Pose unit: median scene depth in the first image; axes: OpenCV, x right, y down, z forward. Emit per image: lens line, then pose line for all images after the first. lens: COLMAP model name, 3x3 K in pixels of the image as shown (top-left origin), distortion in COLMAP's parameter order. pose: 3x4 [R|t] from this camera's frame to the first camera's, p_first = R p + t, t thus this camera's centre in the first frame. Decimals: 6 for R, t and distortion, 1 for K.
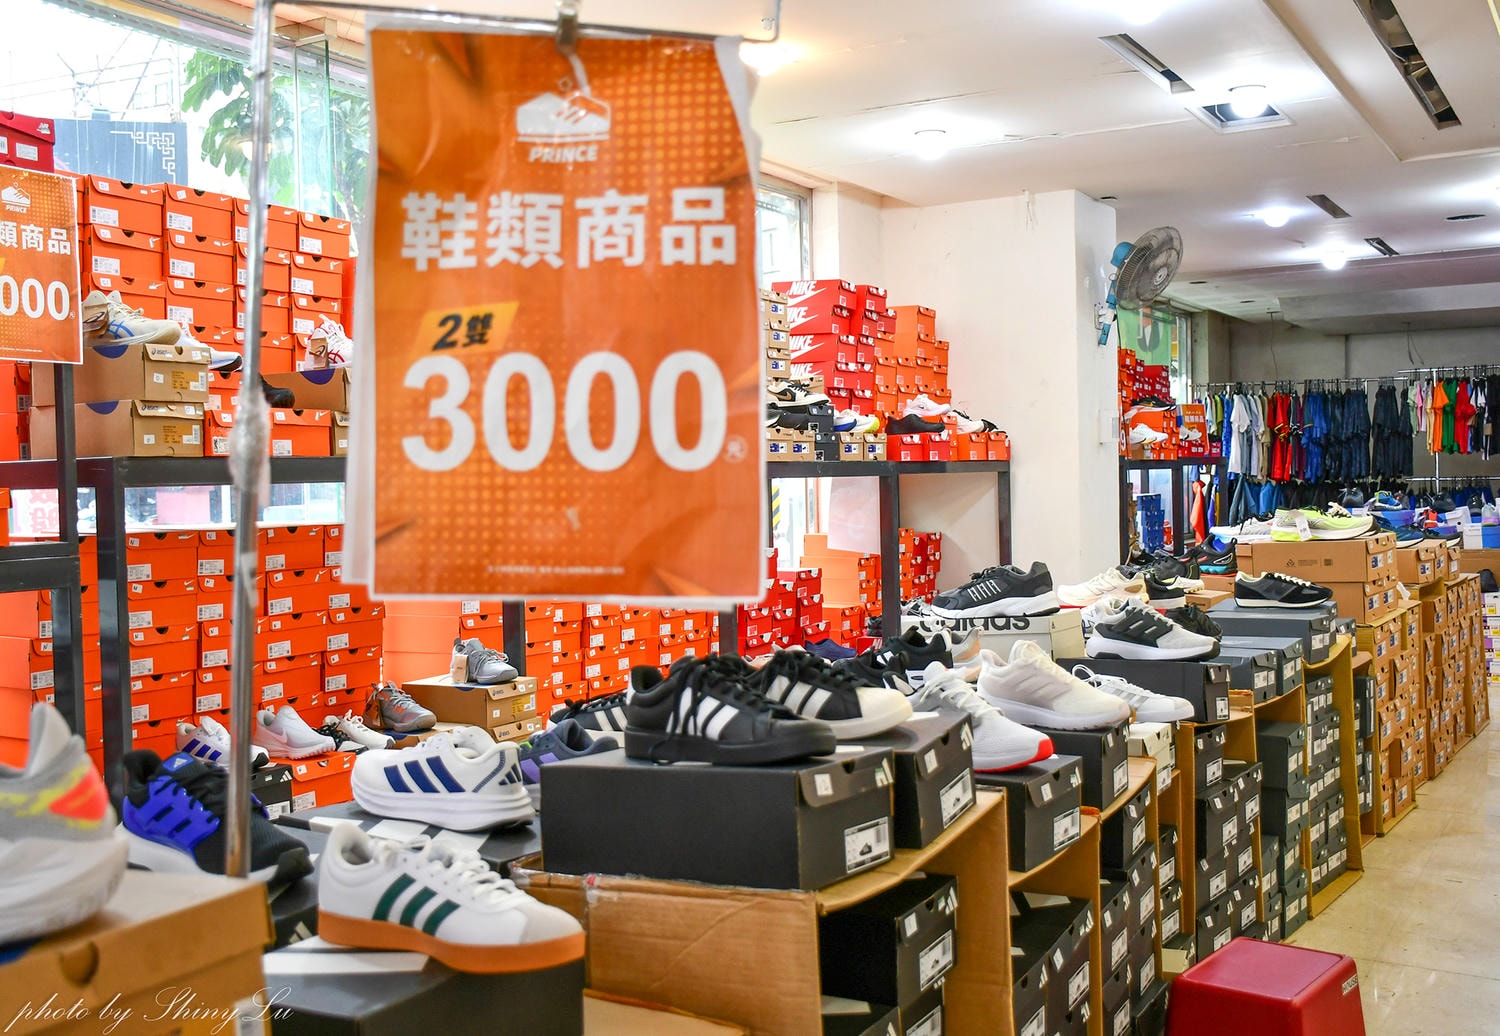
lens RADIAL K [[1791.0, 0, 748.2], [0, 1791.0, 476.7], [0, 0, 1]] dist [-0.061900, 0.234238]
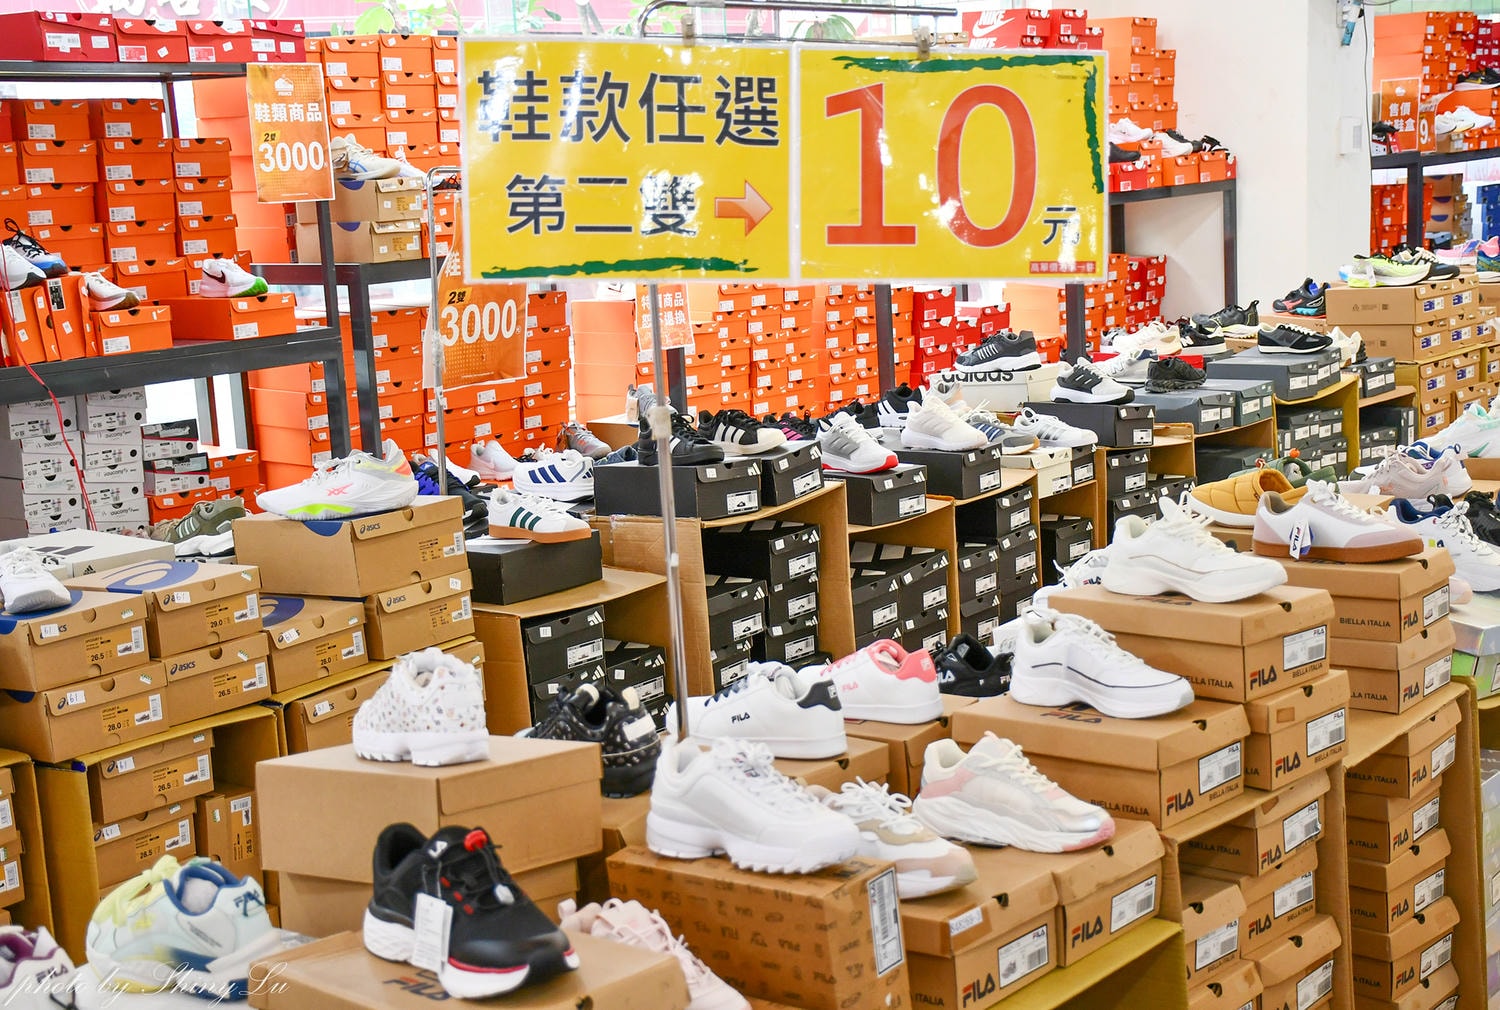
lens RADIAL K [[2223.5, 0, 750.0], [0, 2223.5, 505.0], [0, 0, 1]] dist [0.165955, 0.162319]
pose [[0.988984, -0.002824, -0.147994, 0.179827], [0.025961, 0.987630, 0.154640, -0.077098], [0.145727, -0.156778, 0.976824, -0.611203]]
